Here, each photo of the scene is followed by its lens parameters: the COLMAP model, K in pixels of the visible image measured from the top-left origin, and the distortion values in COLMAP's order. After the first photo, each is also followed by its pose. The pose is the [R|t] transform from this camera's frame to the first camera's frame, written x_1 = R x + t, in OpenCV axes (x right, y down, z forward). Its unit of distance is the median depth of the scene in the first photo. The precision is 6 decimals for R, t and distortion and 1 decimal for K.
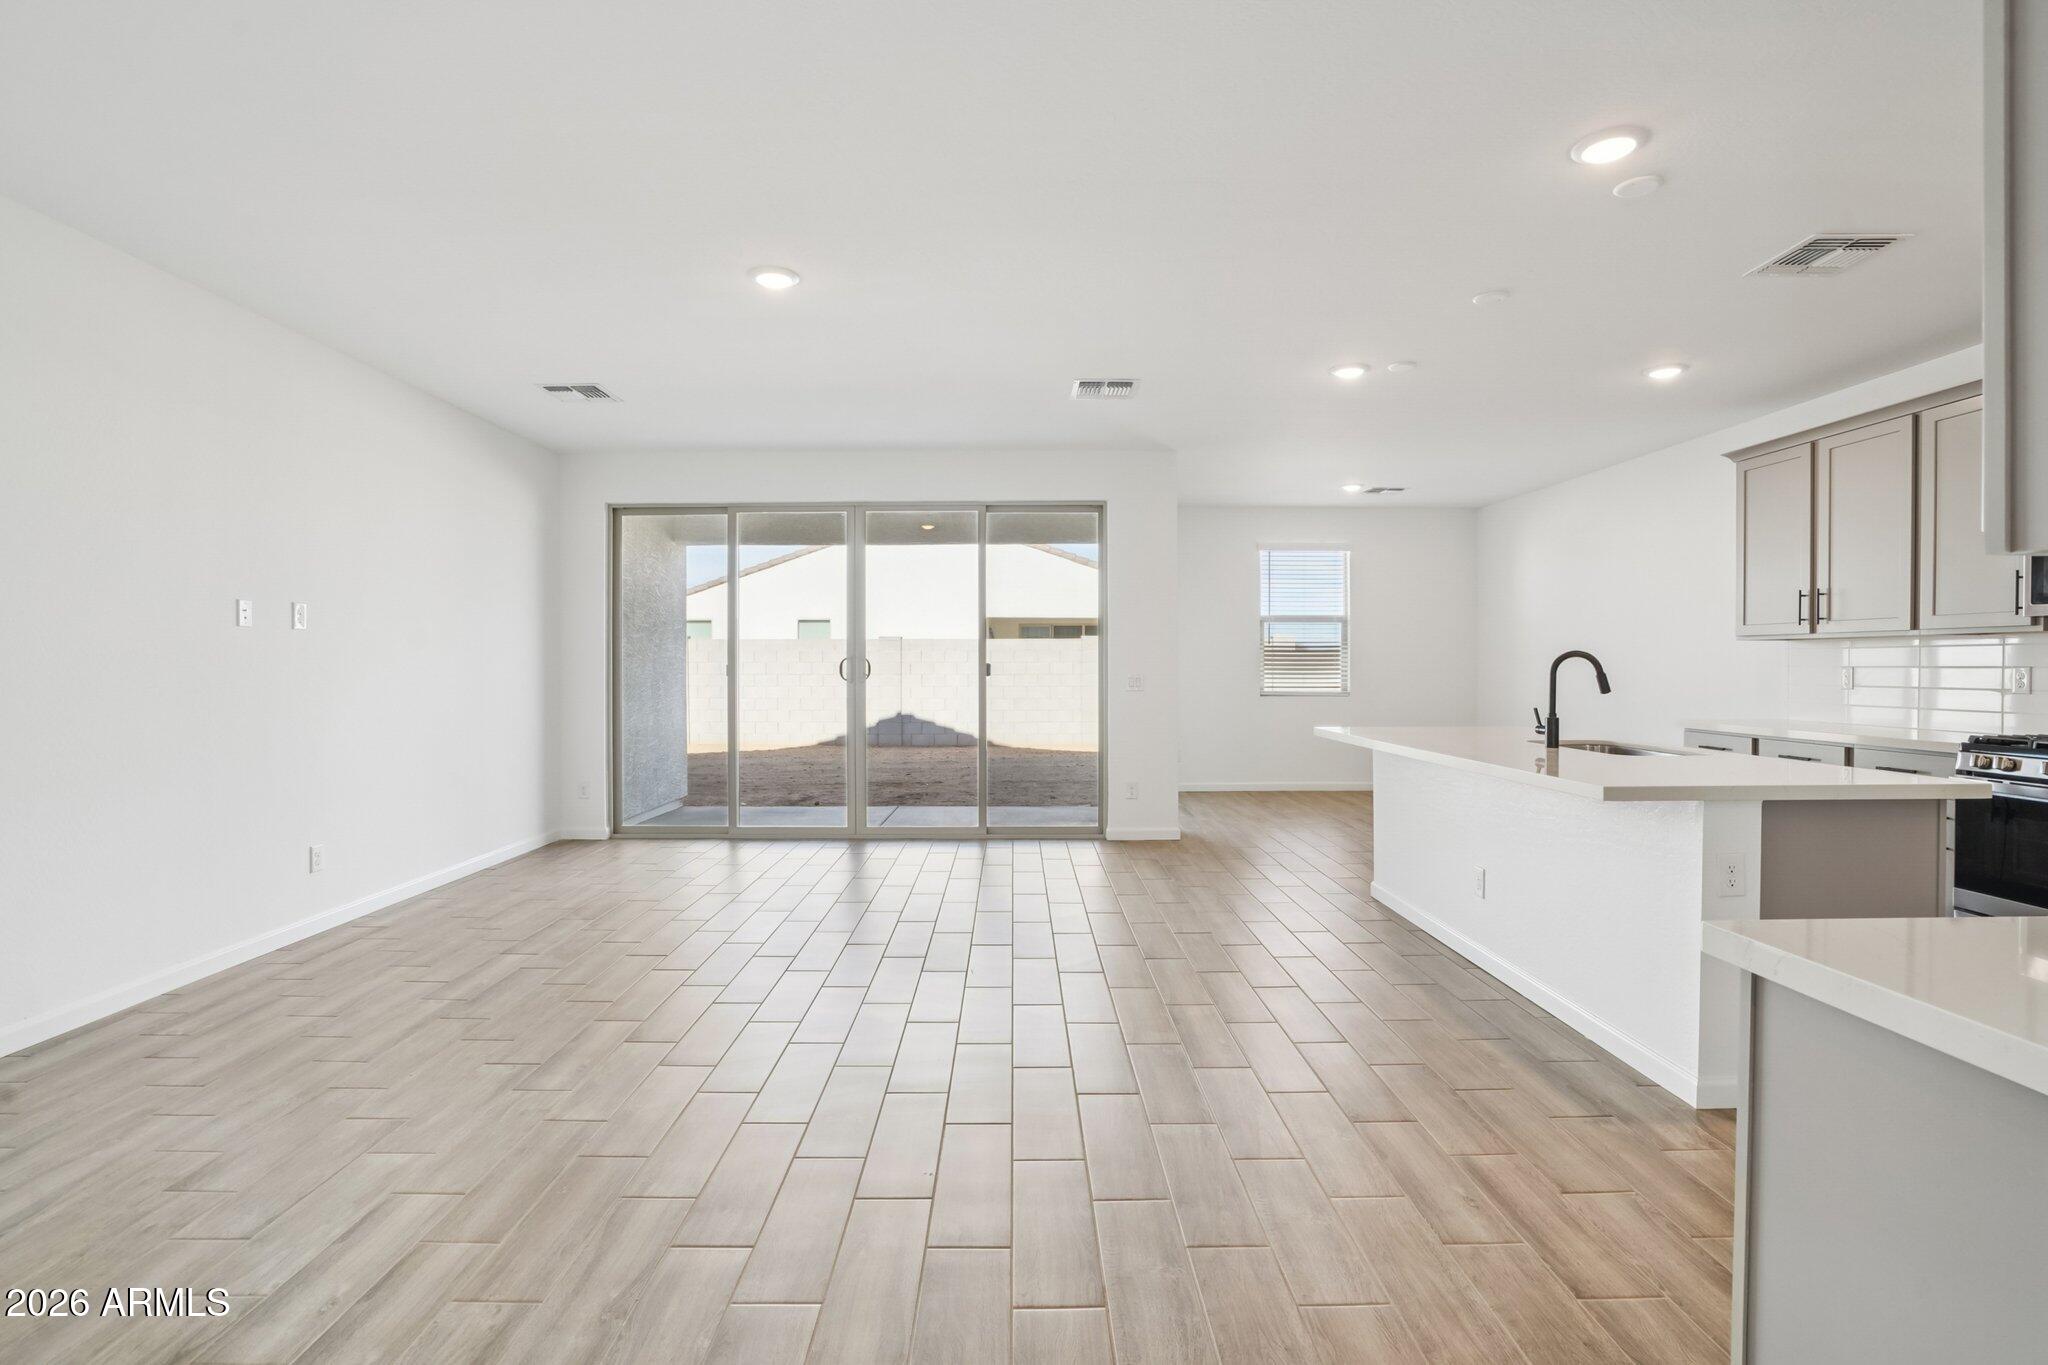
lens RADIAL K [[957.1, 0, 1024.0], [0, 957.1, 682.5], [0, 0, 1]] dist [-0.054295, 0.022433]
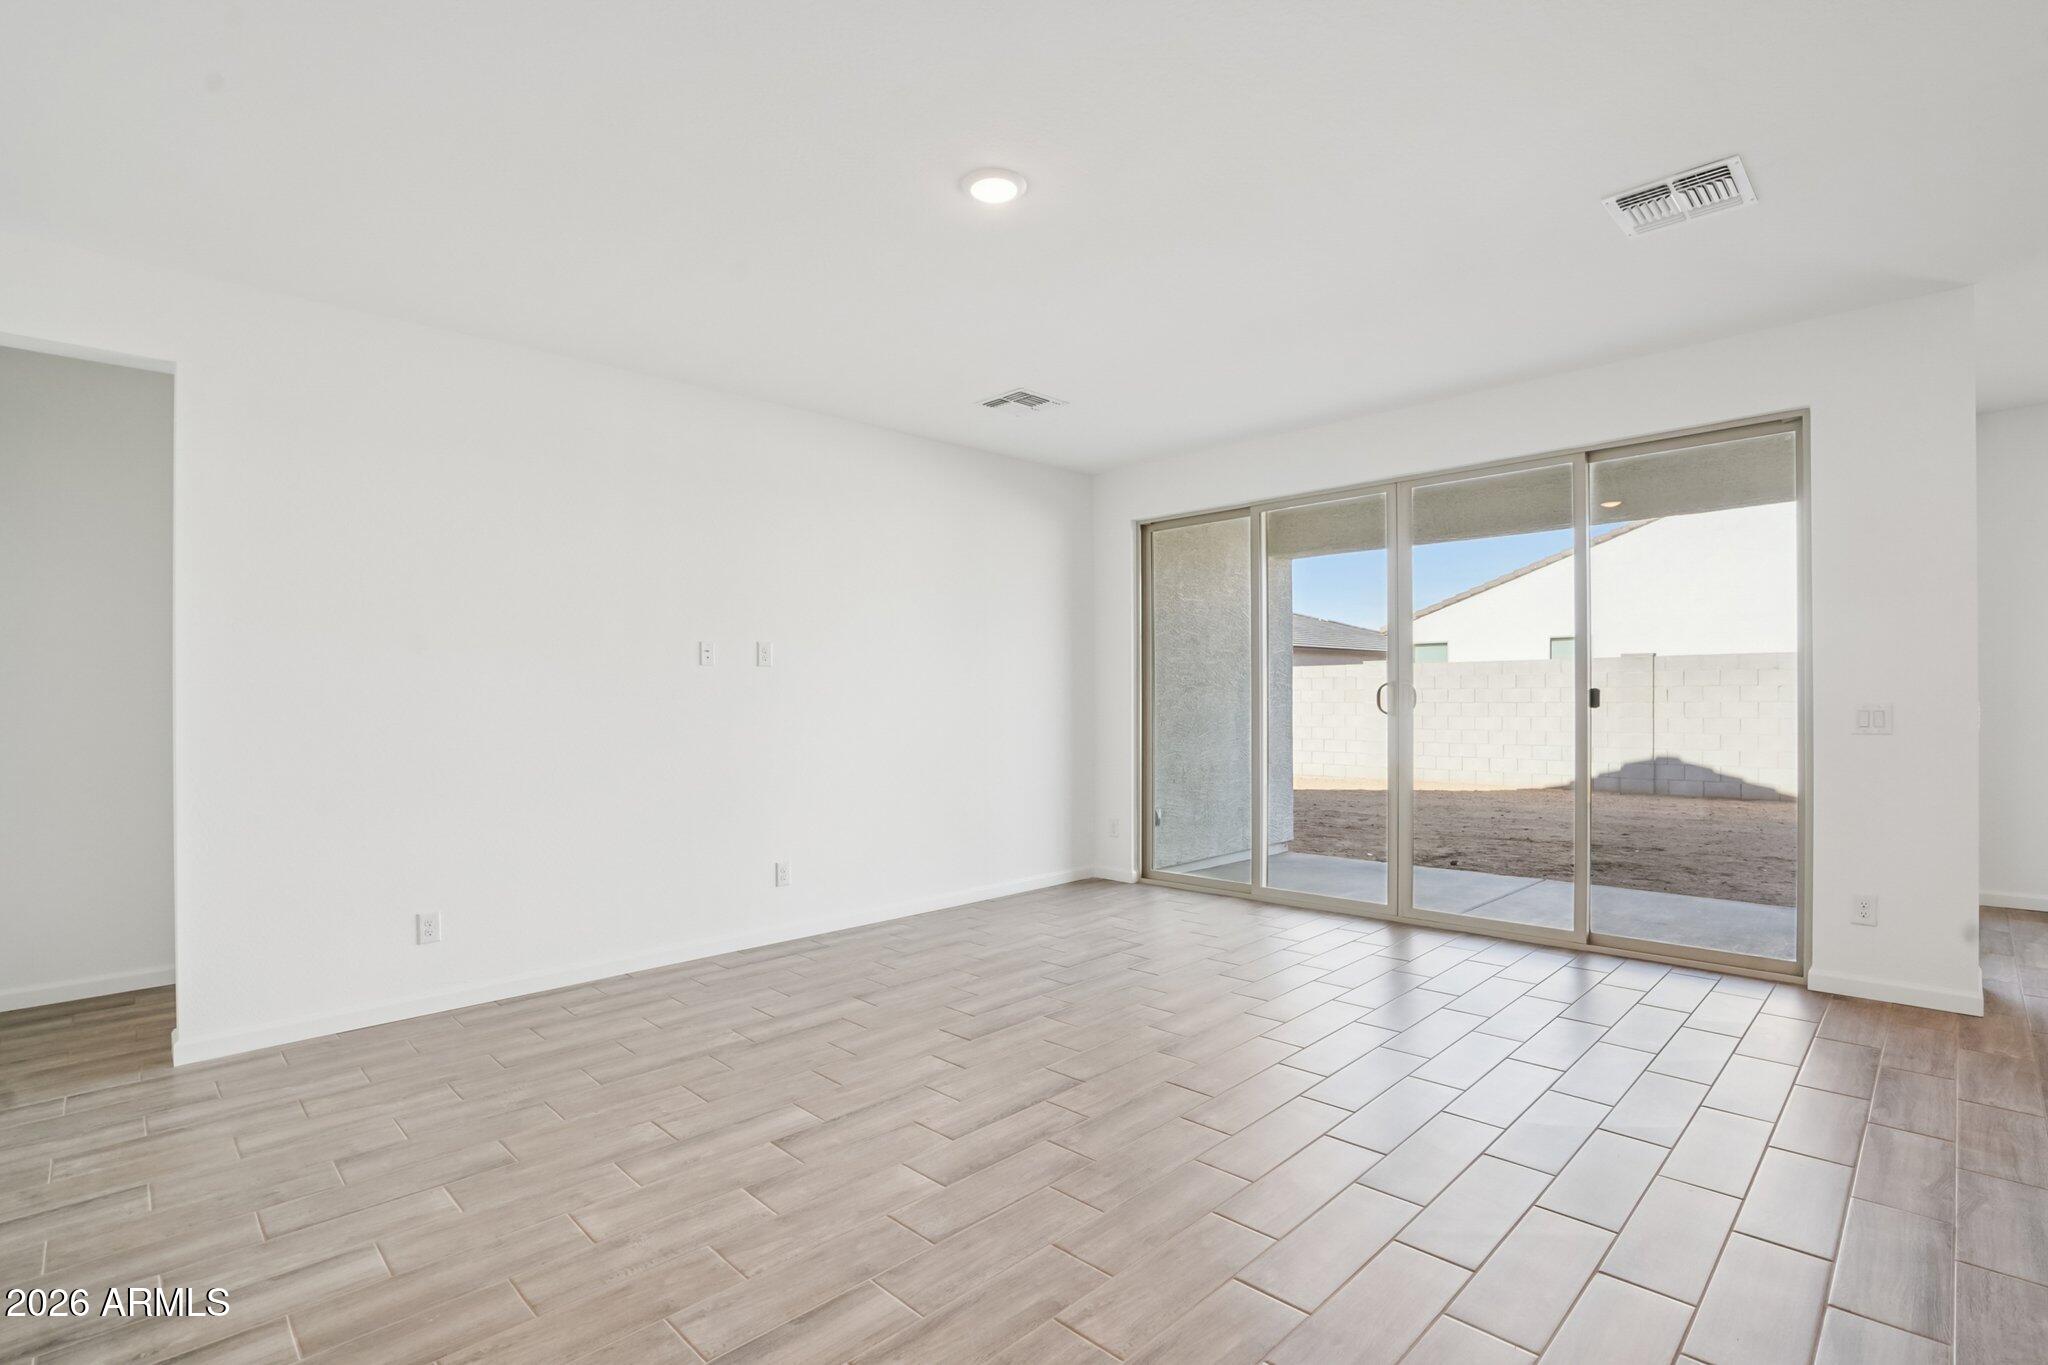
lens RADIAL K [[968.3, 0, 1023.4], [0, 968.3, 700.9], [0, 0, 1]] dist [-0.061589, 0.023198]
pose [[0.696840, -0.003920, -0.717216, 0.164195], [-0.003104, 0.999959, -0.008480, -0.004023], [0.717220, 0.008136, 0.696799, 0.263970]]
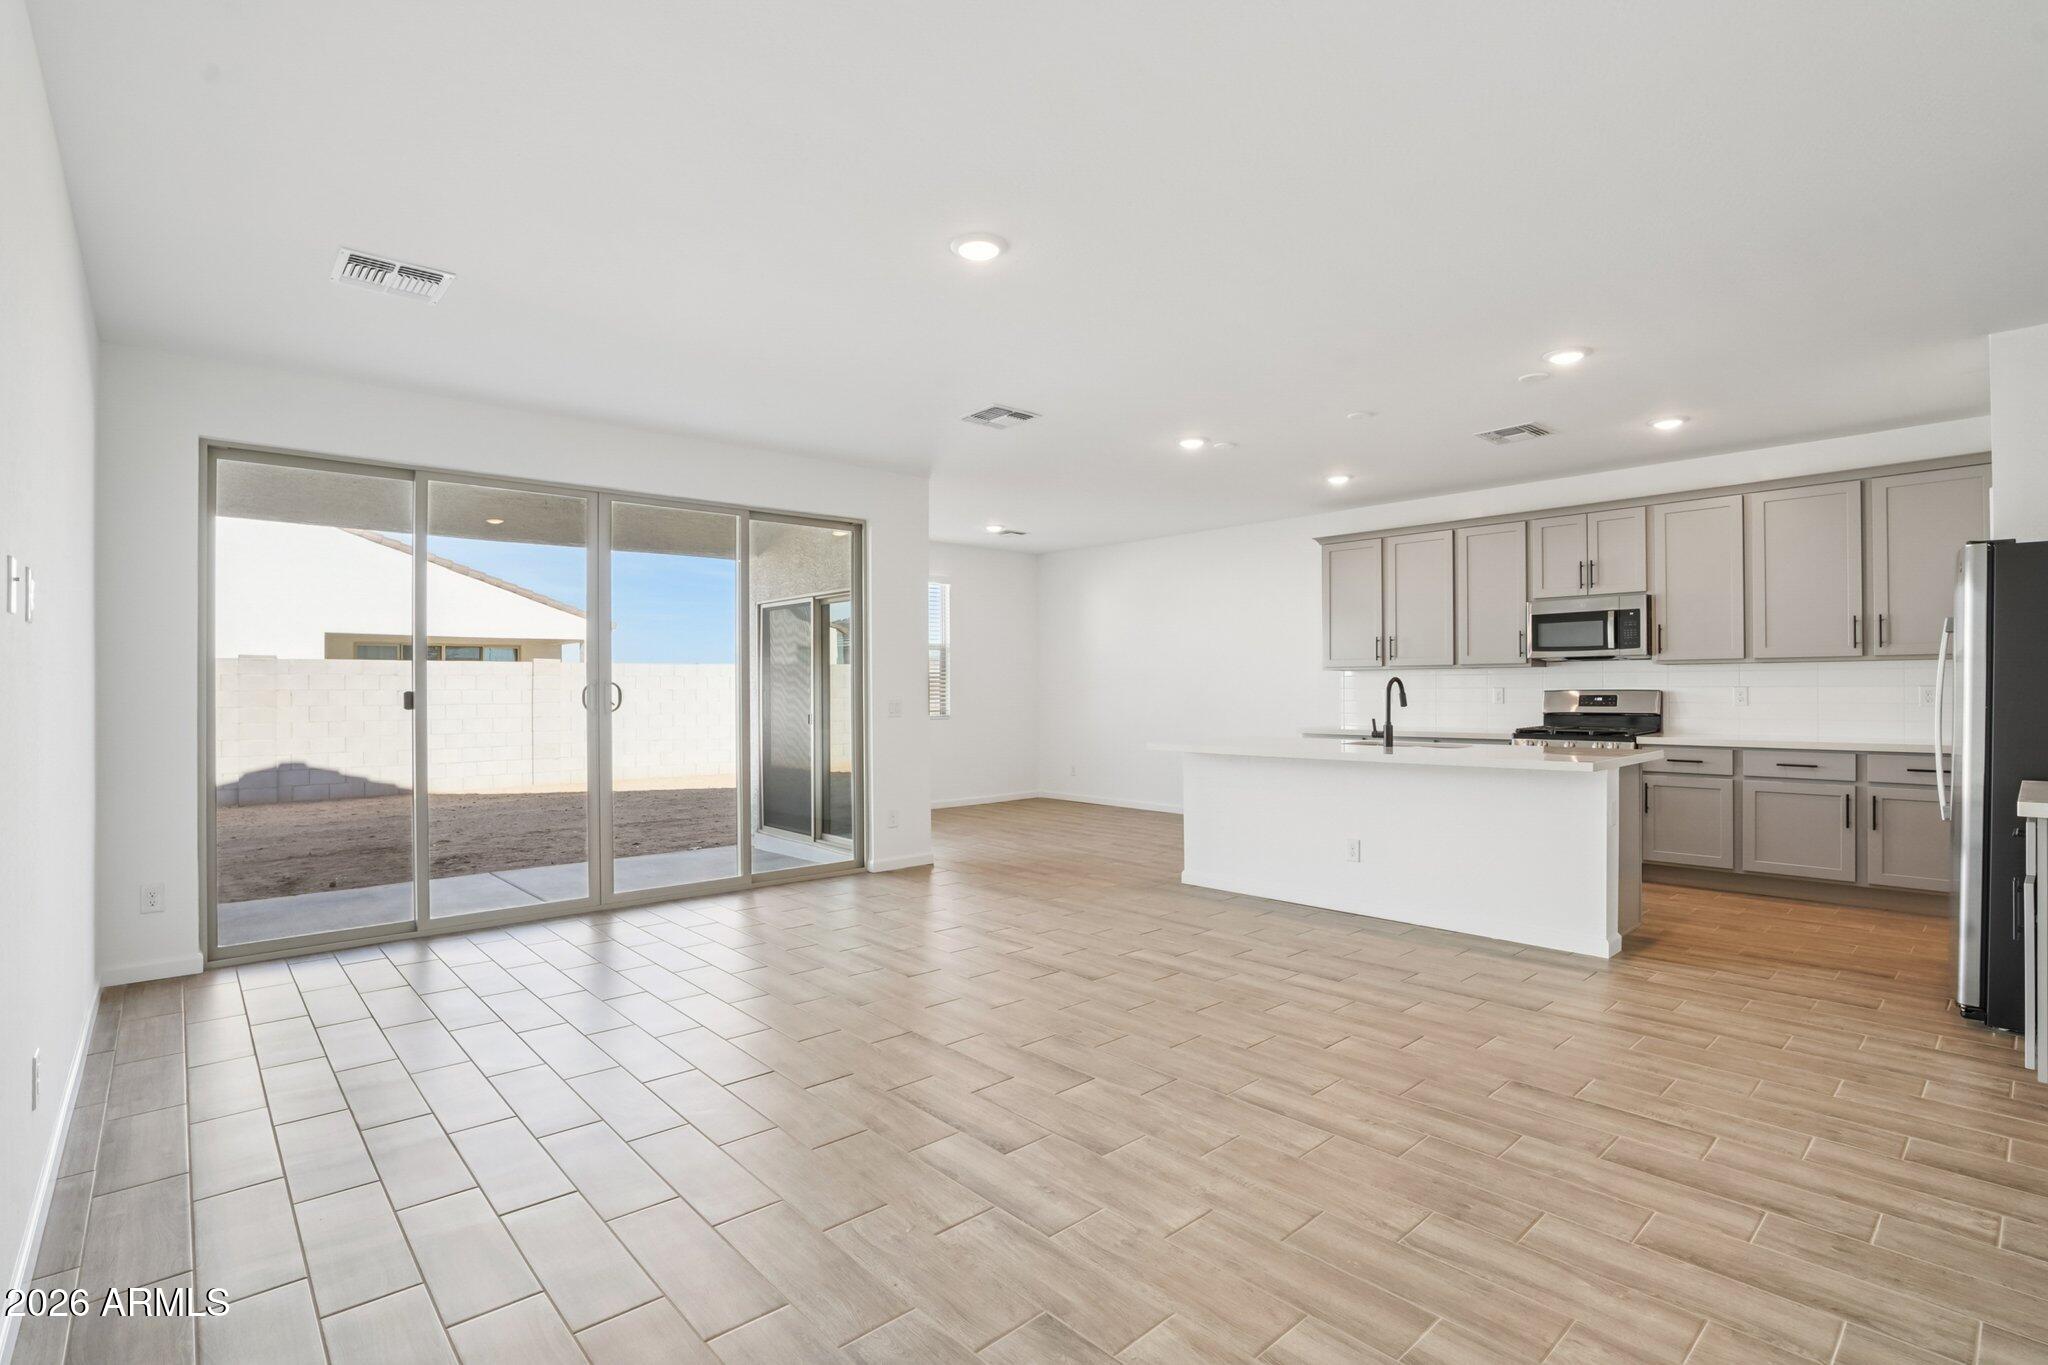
lens RADIAL K [[968.3, 0, 1023.4], [0, 968.3, 700.9], [0, 0, 1]] dist [-0.061589, 0.023198]
pose [[0.745681, -0.012107, 0.666194, -0.448152], [0.018134, 0.999833, -0.002127, -0.003192], [-0.666057, 0.013667, 0.745776, 0.173632]]
